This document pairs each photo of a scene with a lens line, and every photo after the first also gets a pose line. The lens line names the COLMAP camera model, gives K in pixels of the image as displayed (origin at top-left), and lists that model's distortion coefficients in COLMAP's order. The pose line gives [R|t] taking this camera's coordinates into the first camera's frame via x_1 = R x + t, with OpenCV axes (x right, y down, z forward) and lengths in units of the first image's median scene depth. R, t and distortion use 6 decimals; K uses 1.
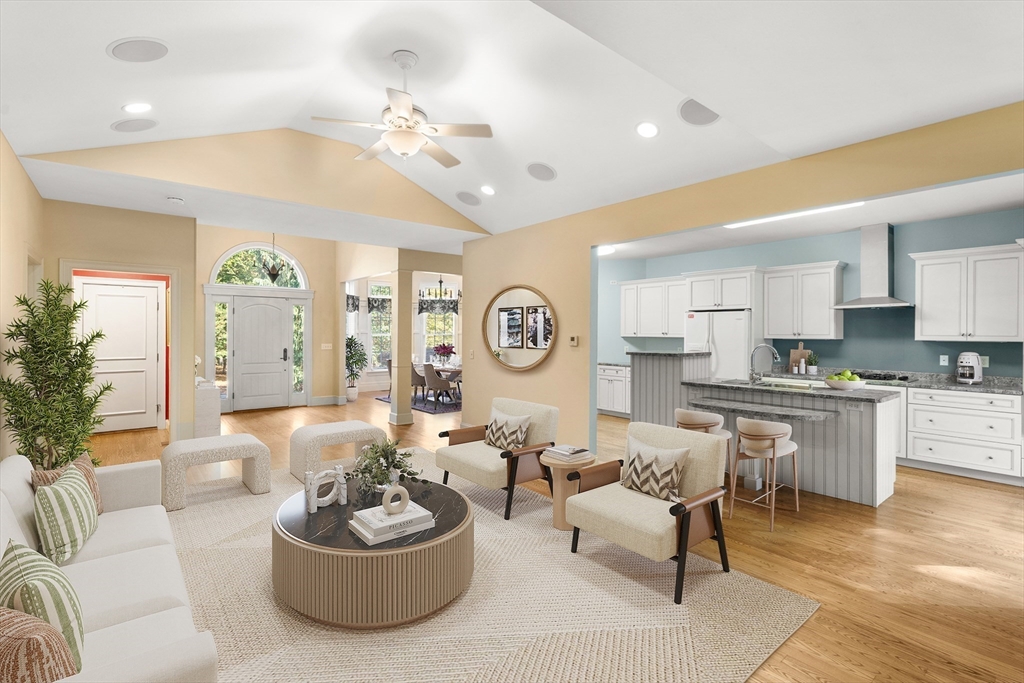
lens RADIAL K [[475.7, 0, 509.1], [0, 475.7, 331.7], [0, 0, 1]] dist [0.001886, 0.000843]
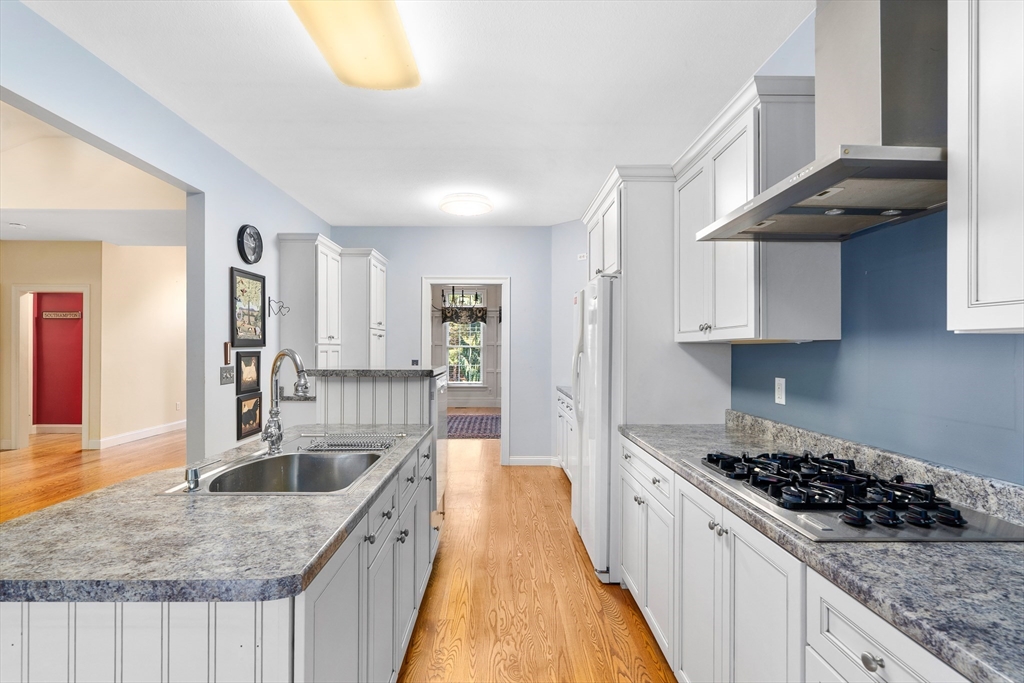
lens RADIAL K [[474.2, 0, 506.6], [0, 474.2, 347.4], [0, 0, 1]] dist [-0.000824, 0.000438]
pose [[0.778692, -0.003882, -0.627394, 0.799837], [0.001541, 0.999990, -0.004275, 0.023503], [0.627404, 0.002362, 0.778690, 0.706869]]
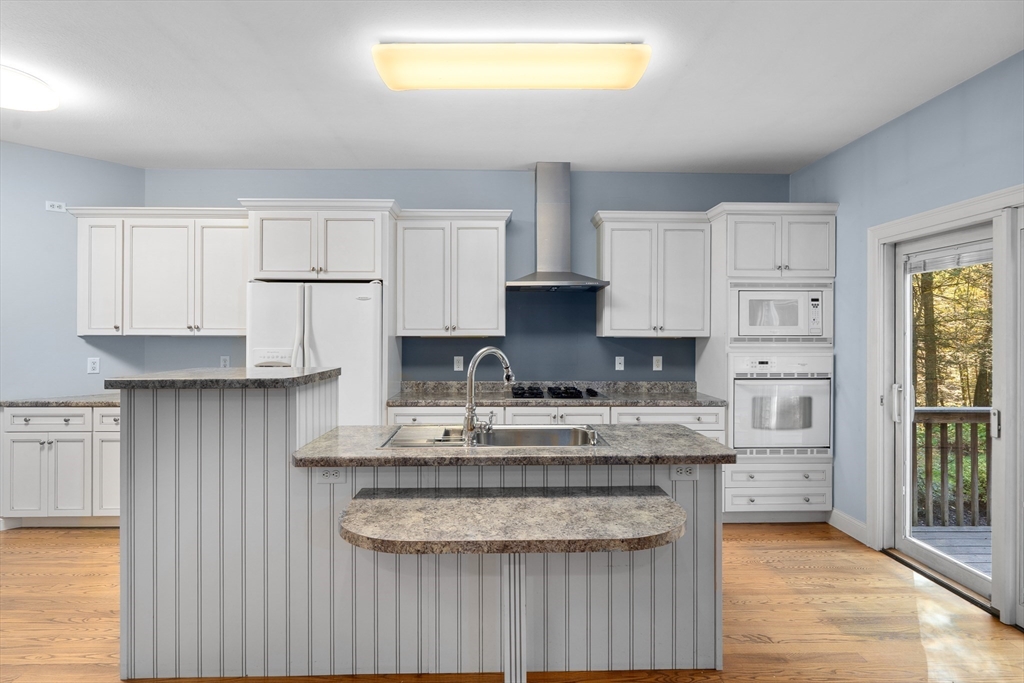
lens RADIAL K [[551.8, 0, 512.1], [0, 551.8, 332.3], [0, 0, 1]] dist [-0.003612, -0.000439]
pose [[0.616976, -0.001861, 0.786980, 0.130505], [0.000018, 0.999997, 0.002350, 0.009565], [-0.786982, -0.001436, 0.616974, 0.584725]]
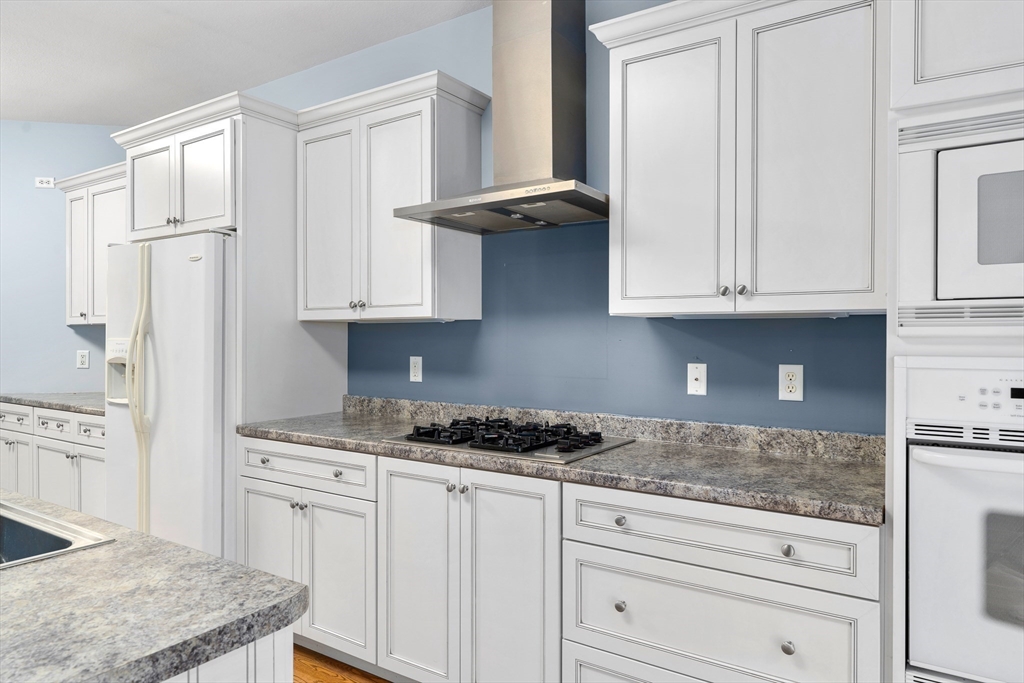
lens RADIAL K [[657.8, 0, 511.1], [0, 657.8, 338.0], [0, 0, 1]] dist [-0.002409, 0.002130]
pose [[0.958498, -0.004776, 0.285061, 0.647565], [0.003333, 0.999979, 0.005545, 0.028805], [-0.285081, -0.004365, 0.958493, 0.594802]]
